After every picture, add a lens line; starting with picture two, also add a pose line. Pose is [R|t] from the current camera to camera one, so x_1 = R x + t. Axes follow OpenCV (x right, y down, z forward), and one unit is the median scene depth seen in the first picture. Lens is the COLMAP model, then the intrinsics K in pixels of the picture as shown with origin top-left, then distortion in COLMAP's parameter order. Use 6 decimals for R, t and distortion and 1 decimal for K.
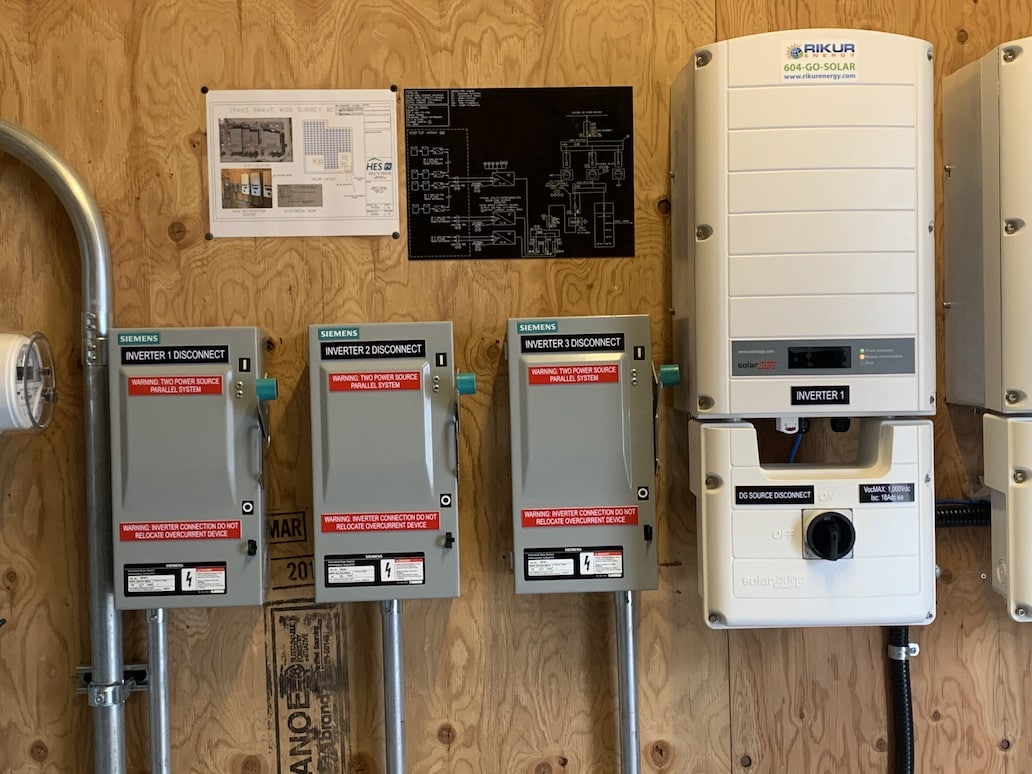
lens RADIAL K [[1217.1, 0, 516.4], [0, 1217.1, 374.4], [0, 0, 1]] dist [0.002778, 0.018633]
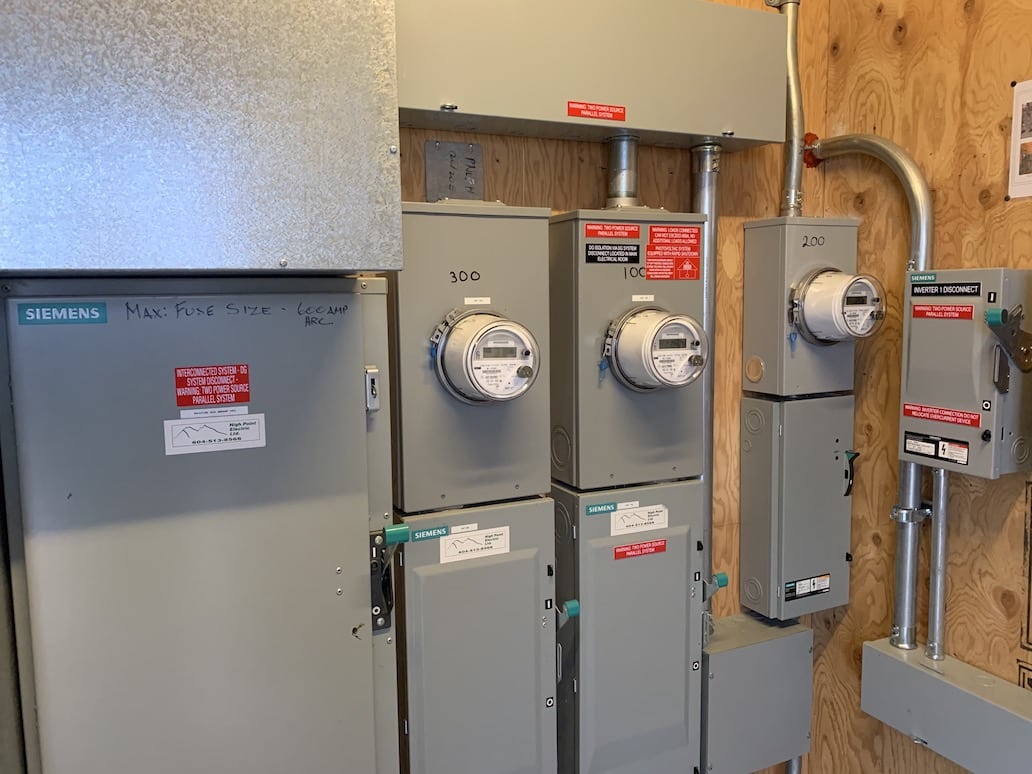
lens RADIAL K [[790.2, 0, 512.9], [0, 790.2, 382.0], [0, 0, 1]] dist [0.047499, -0.056265]
pose [[0.382279, 0.112852, -0.917130, 0.354937], [-0.010380, 0.992976, 0.117858, -0.012513], [0.923989, -0.035535, 0.380766, 0.171077]]
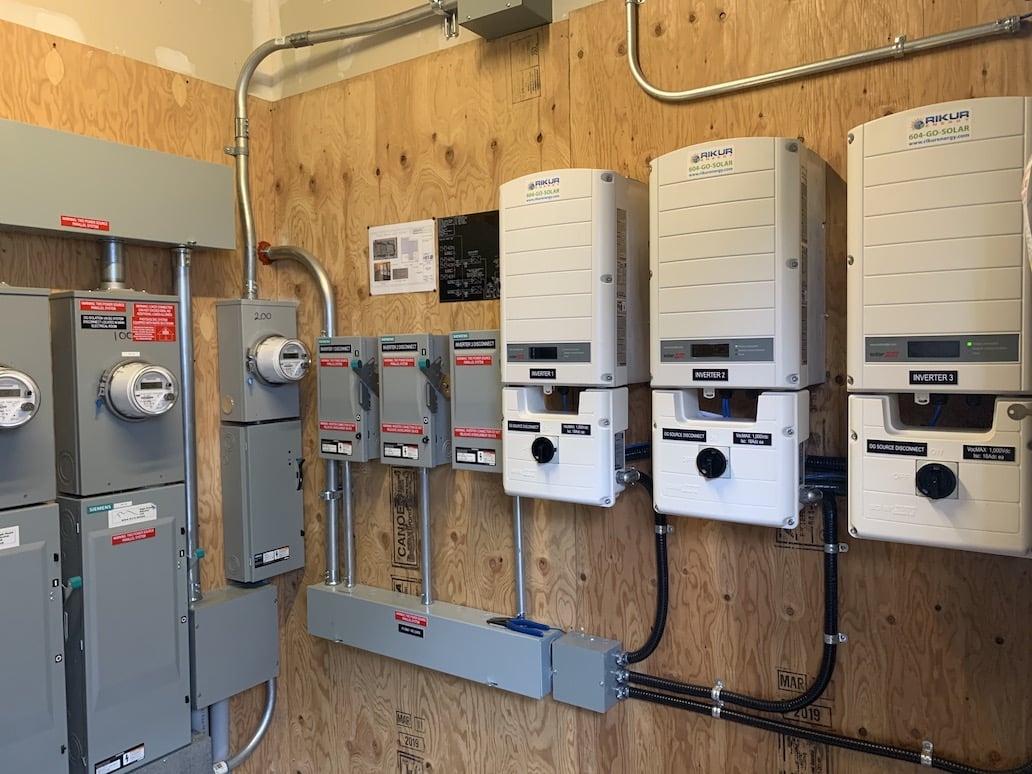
lens RADIAL K [[790.2, 0, 512.9], [0, 790.2, 382.0], [0, 0, 1]] dist [0.047499, -0.056265]
pose [[0.793486, 0.030169, -0.607840, 0.820934], [-0.009662, 0.999269, 0.036984, -0.011308], [0.608511, -0.023473, 0.793198, 0.021126]]
